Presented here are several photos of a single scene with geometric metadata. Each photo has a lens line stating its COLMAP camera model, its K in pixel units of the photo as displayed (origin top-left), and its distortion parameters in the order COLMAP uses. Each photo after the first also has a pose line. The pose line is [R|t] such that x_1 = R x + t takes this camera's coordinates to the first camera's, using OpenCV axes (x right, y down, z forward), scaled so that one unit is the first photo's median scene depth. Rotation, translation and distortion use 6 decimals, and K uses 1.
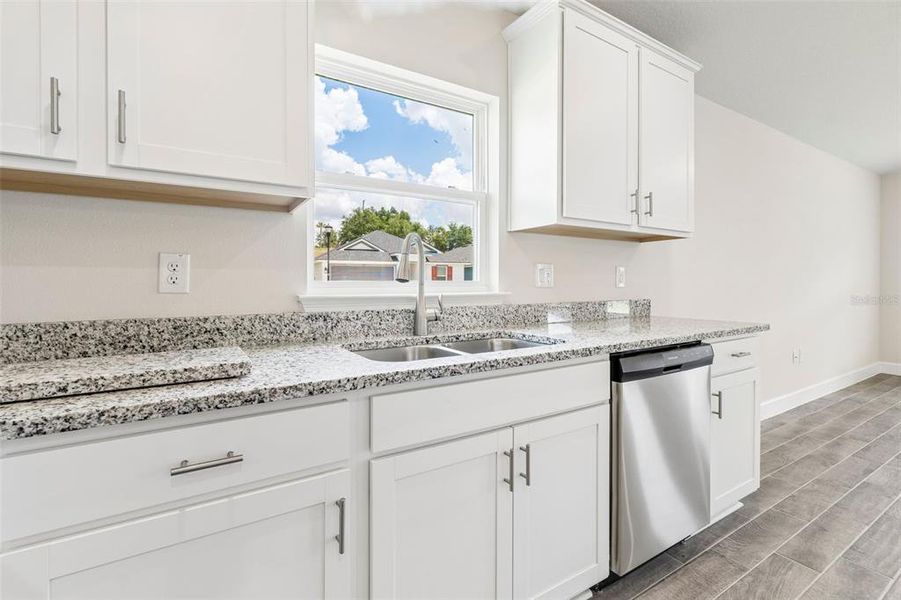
lens RADIAL K [[407.9, 0, 434.8], [0, 407.9, 290.9], [0, 0, 1]] dist [0.009506, -0.001170]
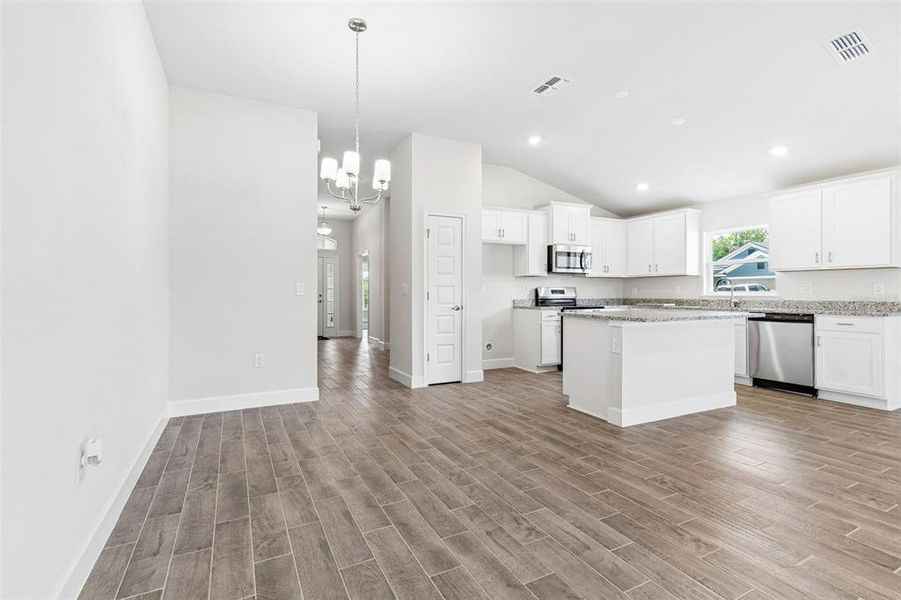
lens RADIAL K [[407.9, 0, 436.2], [0, 407.9, 293.2], [0, 0, 1]] dist [0.009506, -0.001170]
pose [[-0.085281, 0.002896, -0.996353, 4.158278], [-0.017476, 0.999838, 0.004402, 0.021277], [0.996204, 0.017787, -0.085216, -1.359847]]
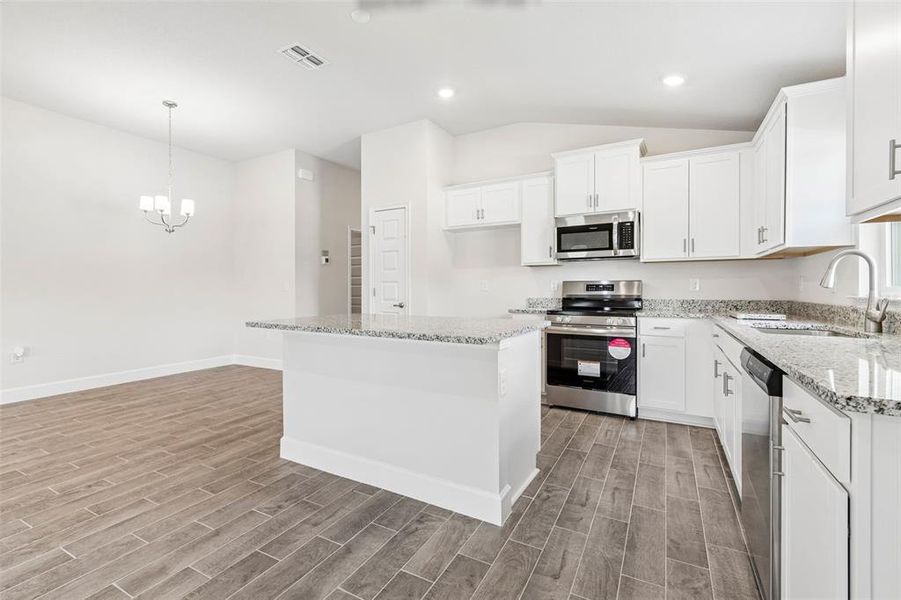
lens RADIAL K [[407.9, 0, 437.9], [0, 407.9, 290.0], [0, 0, 1]] dist [0.009506, -0.001170]
pose [[-0.870662, 0.004148, -0.491865, 1.909906], [-0.007455, 0.999738, 0.021627, -0.035077], [0.491826, 0.022497, -0.870403, 1.636840]]
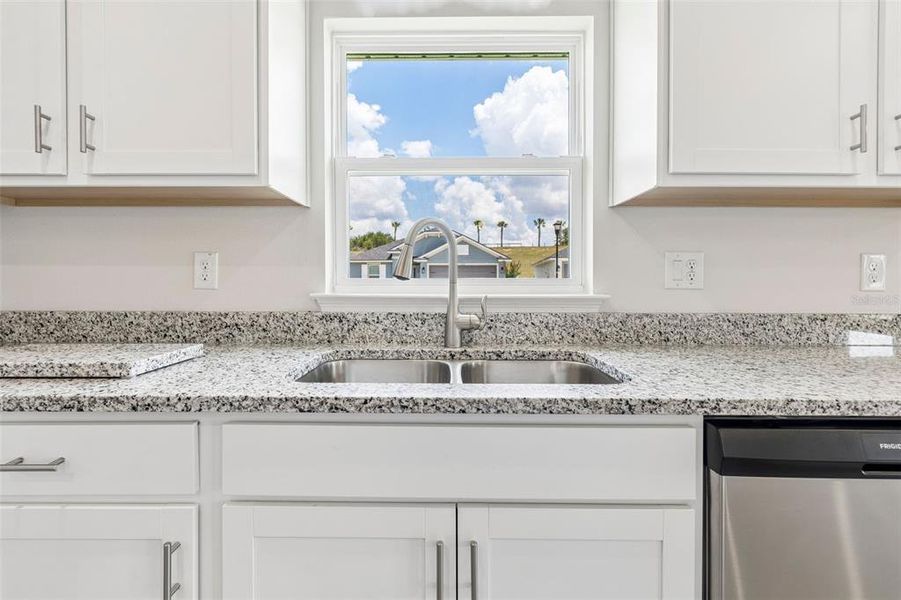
lens RADIAL K [[407.9, 0, 447.8], [0, 407.9, 284.3], [0, 0, 1]] dist [0.009506, -0.001170]
pose [[0.851599, 0.008842, -0.524119, 0.429649], [-0.014982, 0.999860, -0.007475, -0.007829], [0.523980, 0.014218, 0.851612, 0.372179]]
